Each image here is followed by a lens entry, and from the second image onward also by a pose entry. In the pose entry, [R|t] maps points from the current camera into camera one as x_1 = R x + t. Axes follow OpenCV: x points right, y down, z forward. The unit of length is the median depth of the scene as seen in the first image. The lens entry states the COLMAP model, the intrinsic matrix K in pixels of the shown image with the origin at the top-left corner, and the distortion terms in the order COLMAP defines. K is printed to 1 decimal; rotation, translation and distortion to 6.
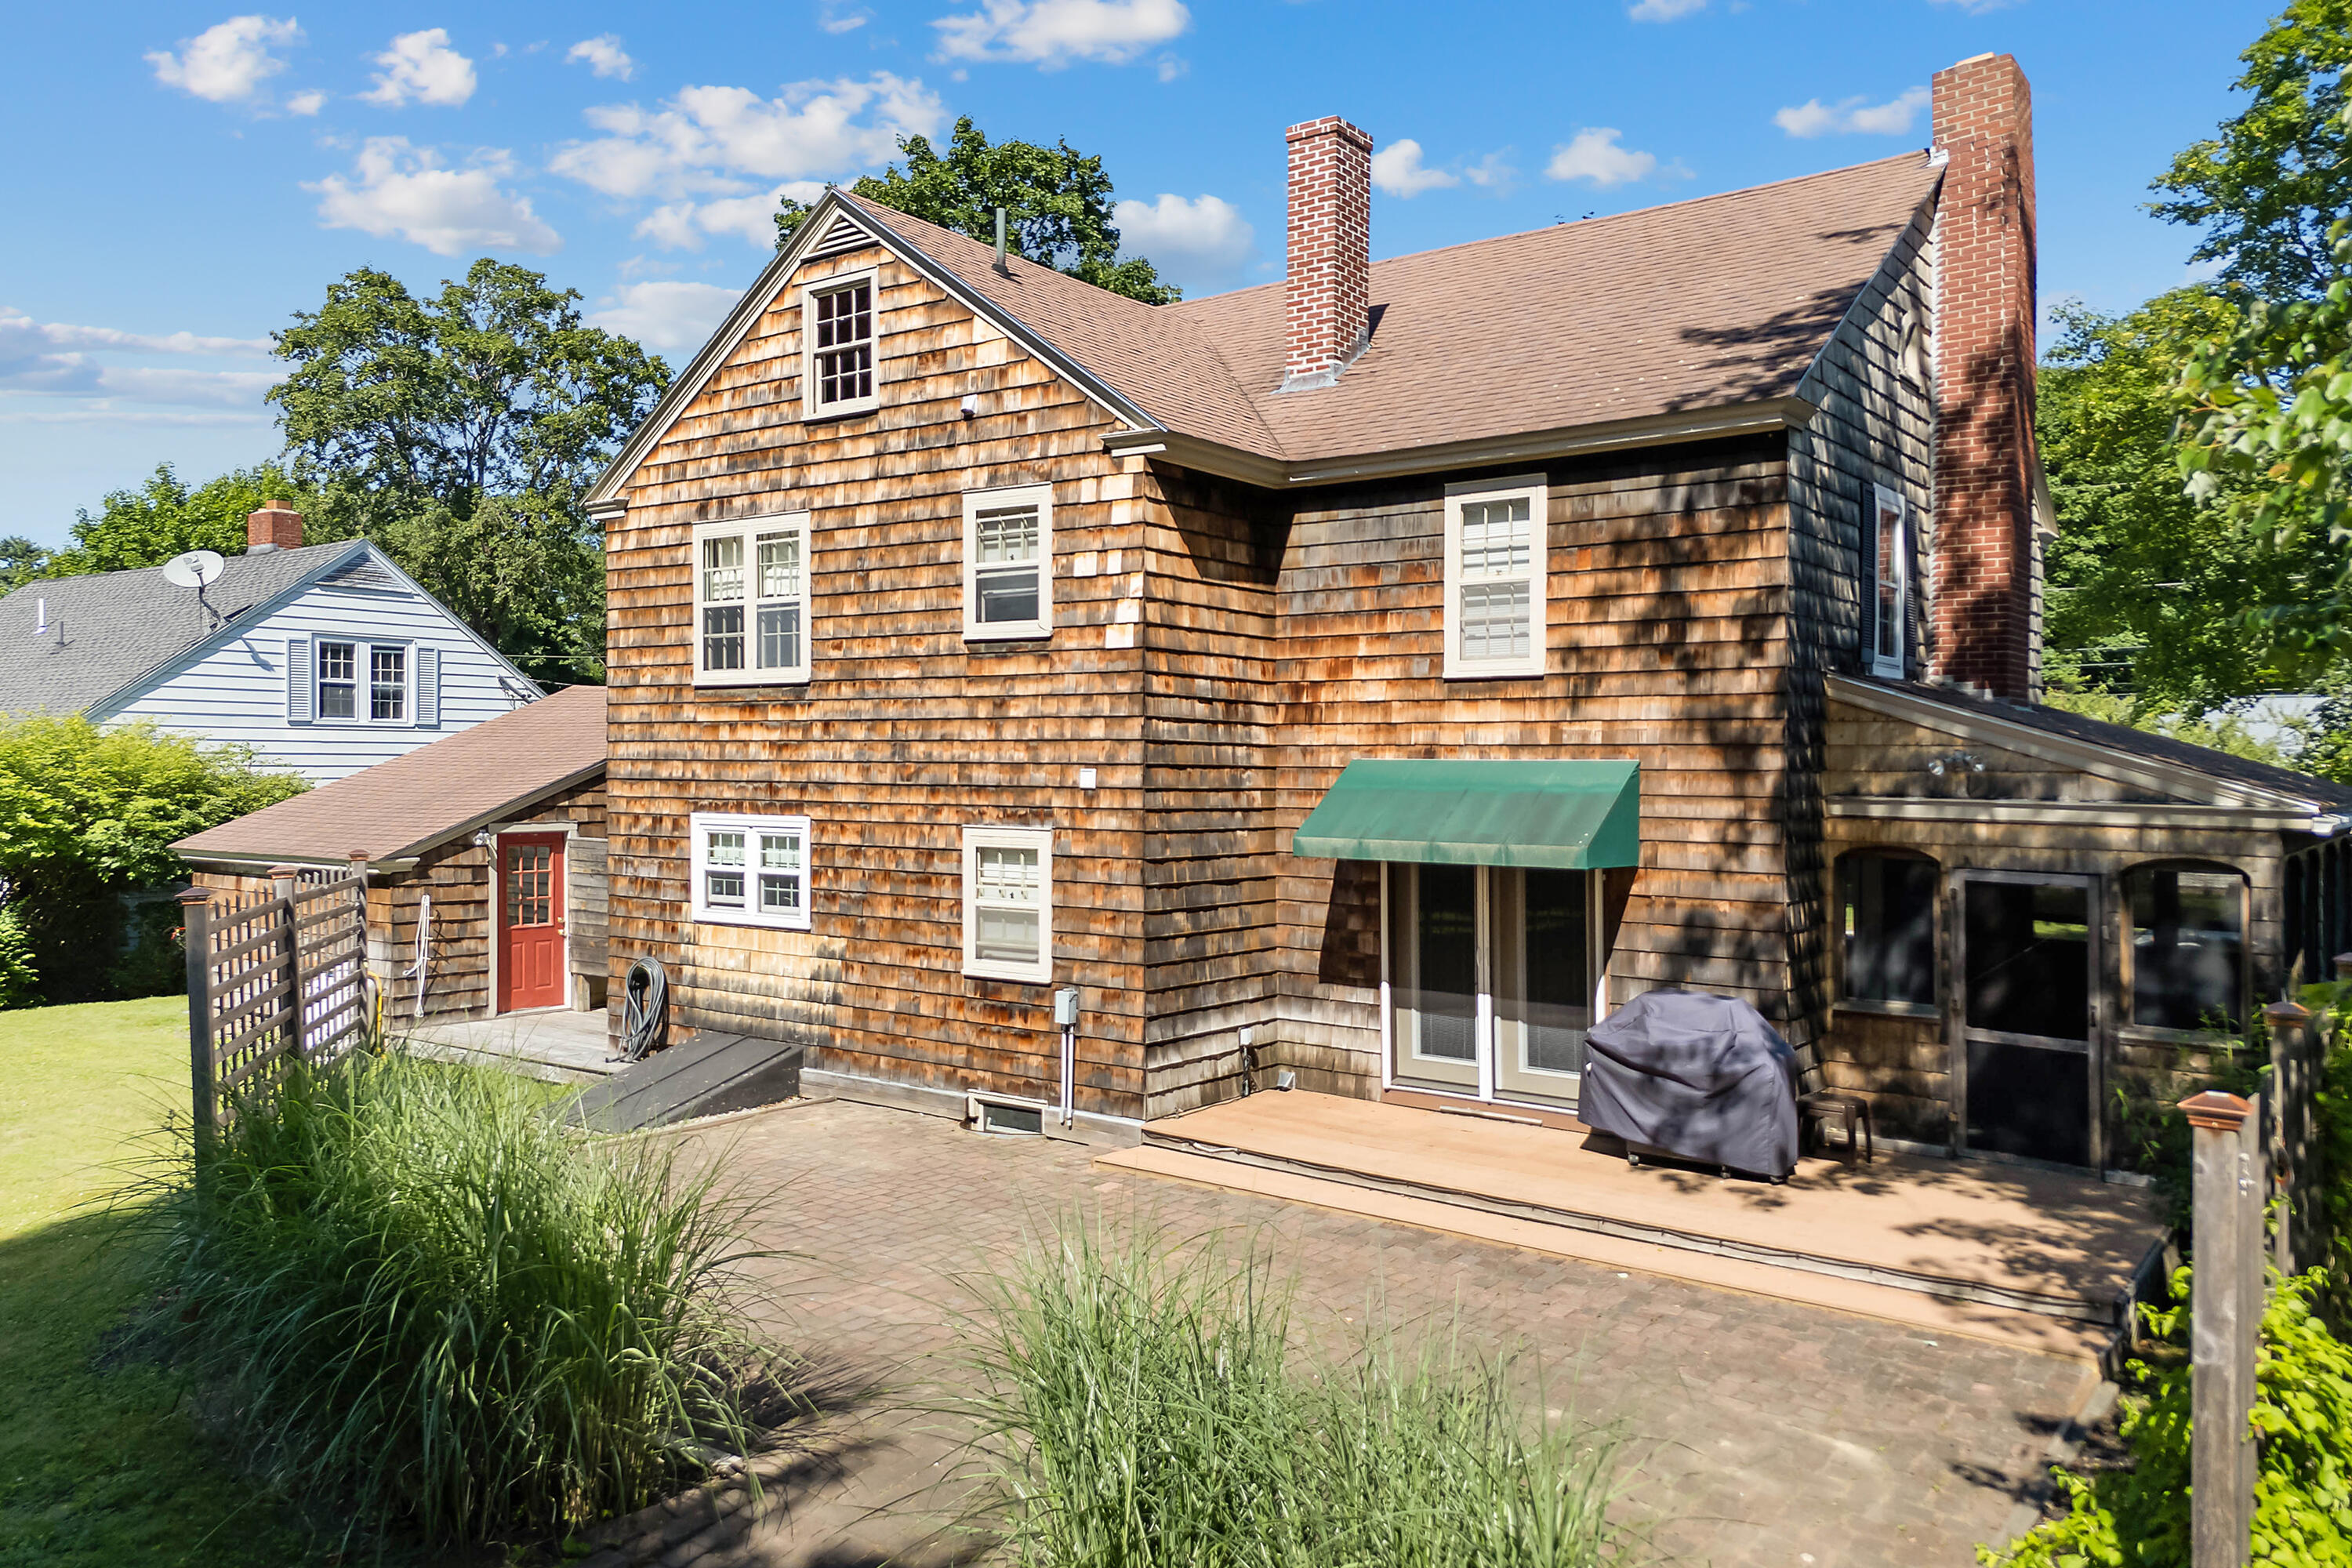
lens RADIAL K [[1668.4, 0, 1185.7], [0, 1668.4, 768.1], [0, 0, 1]] dist [0.075623, -0.010512]
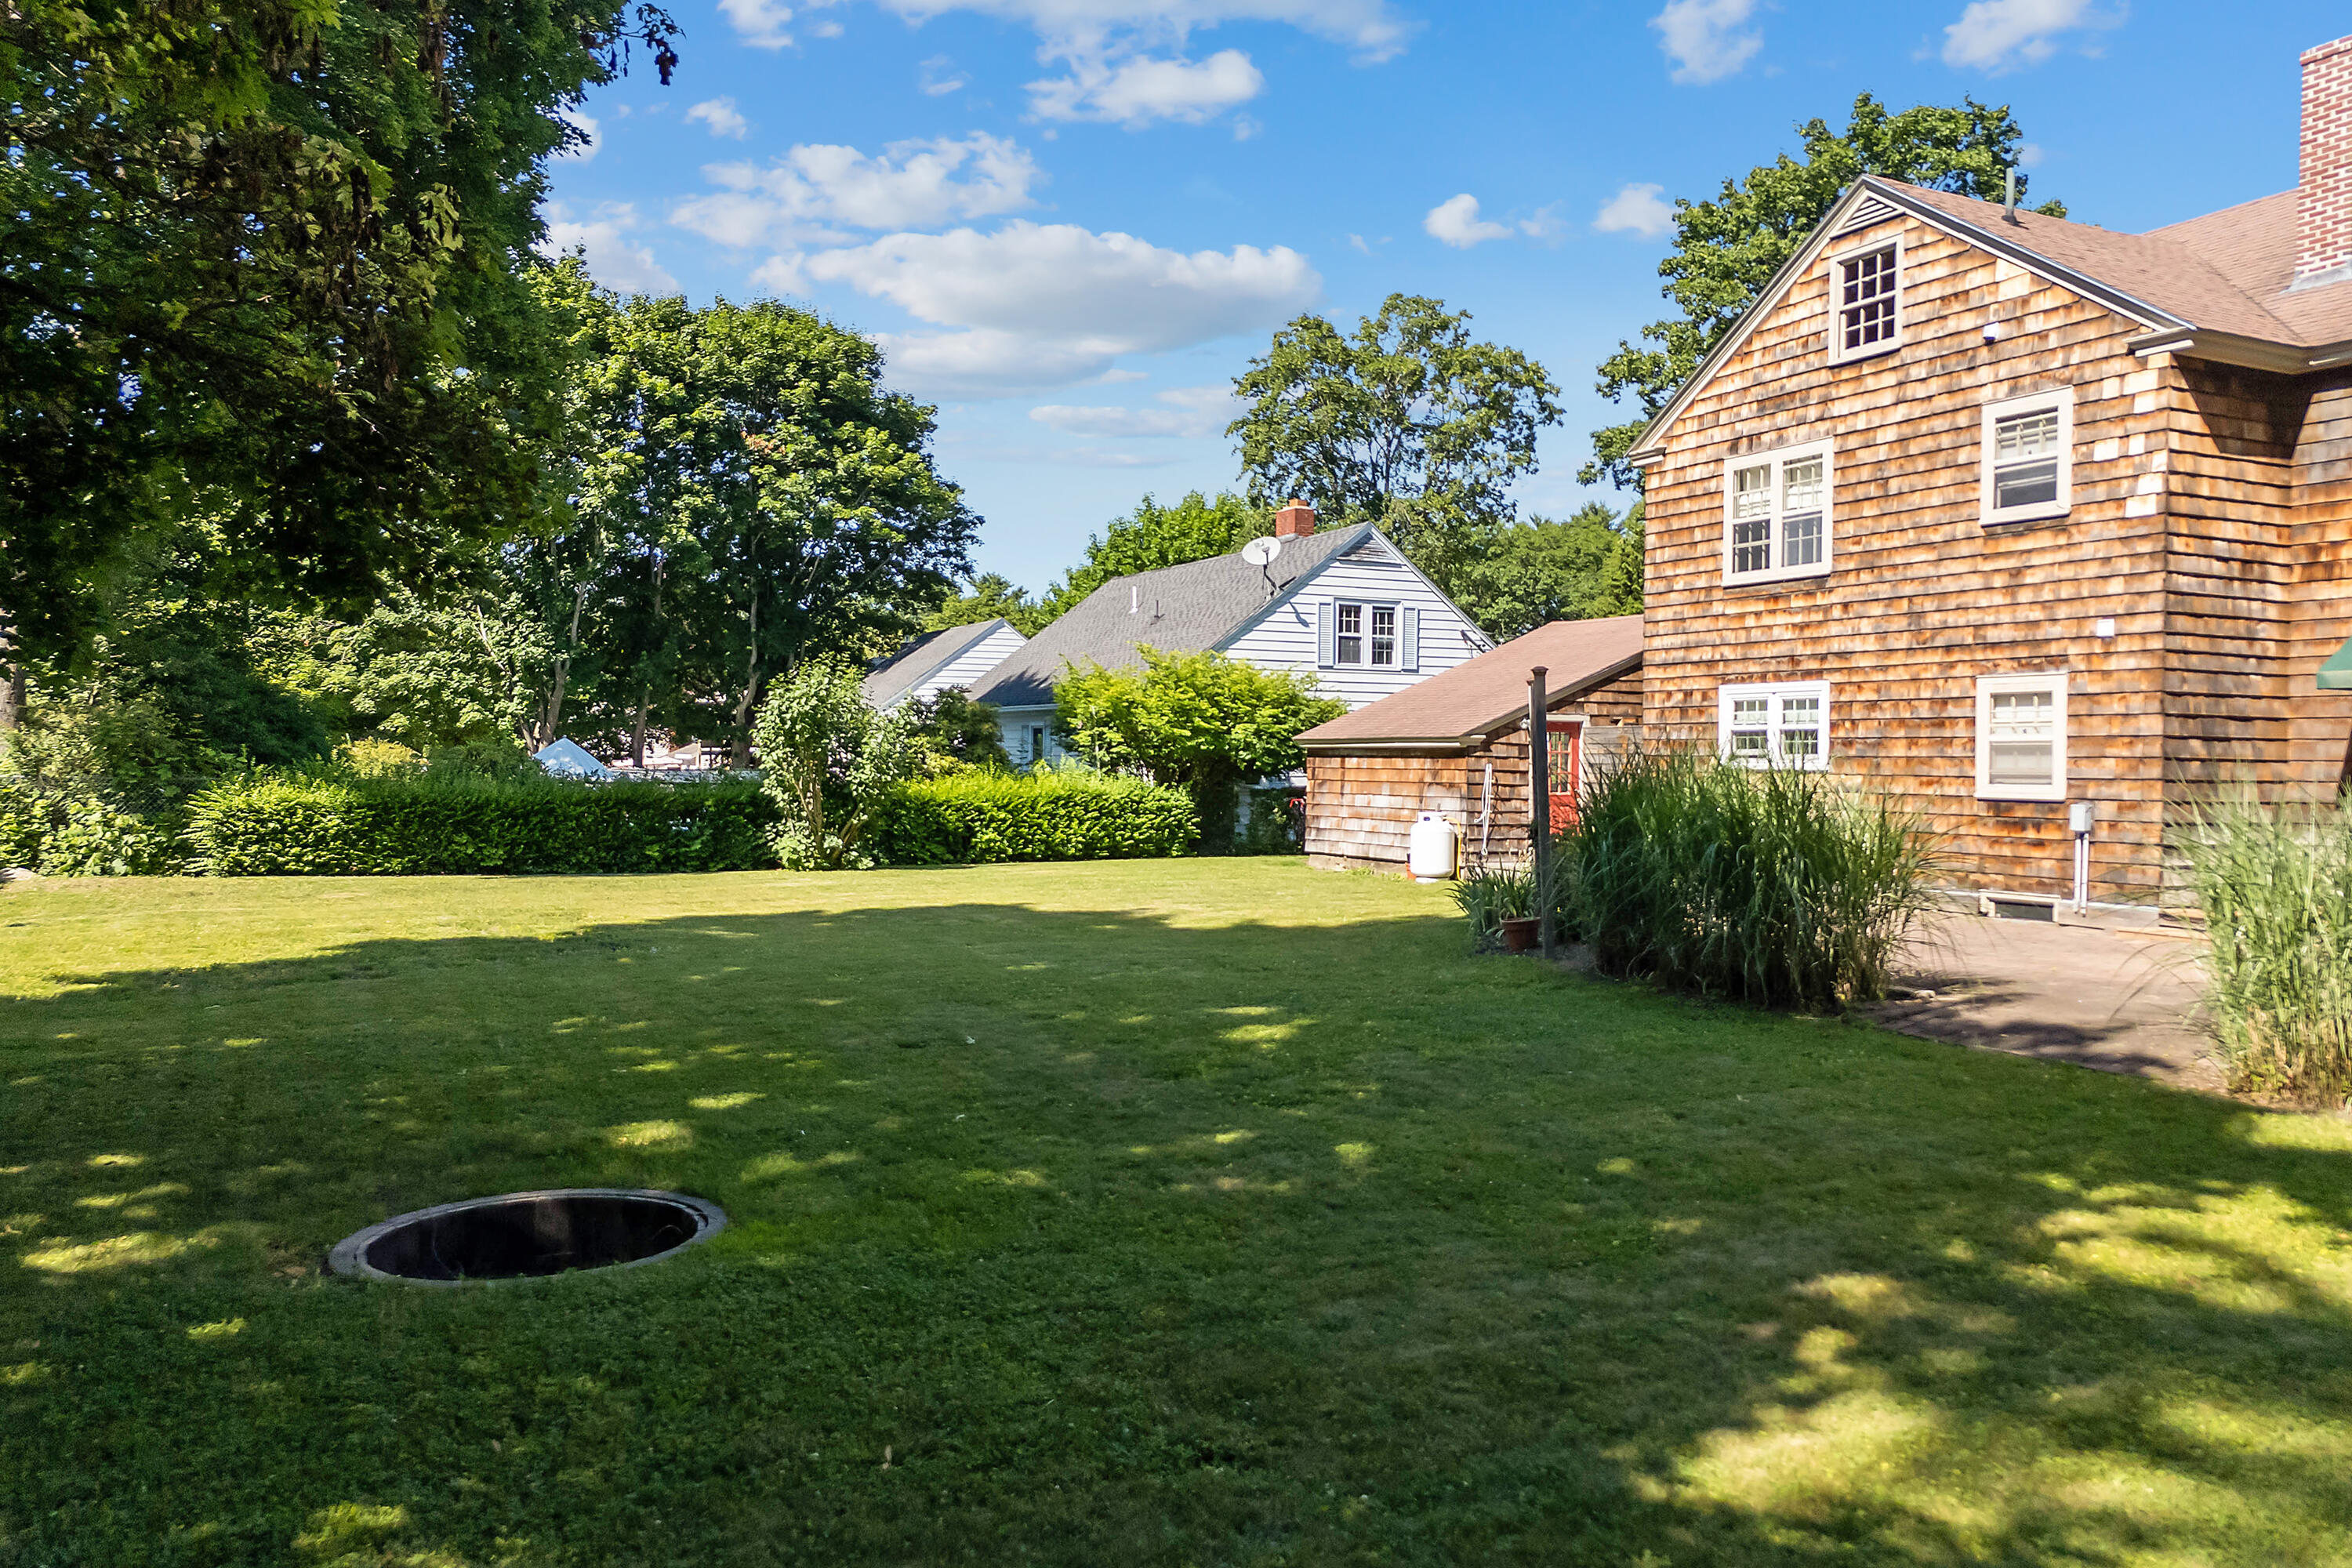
lens RADIAL K [[1668.4, 0, 1206.4], [0, 1668.4, 773.2], [0, 0, 1]] dist [0.075623, -0.010512]
pose [[0.898865, 0.007774, -0.438158, -0.090111], [-0.007308, 0.999970, 0.002751, 0.098964], [0.438166, 0.000729, 0.898894, -0.344245]]
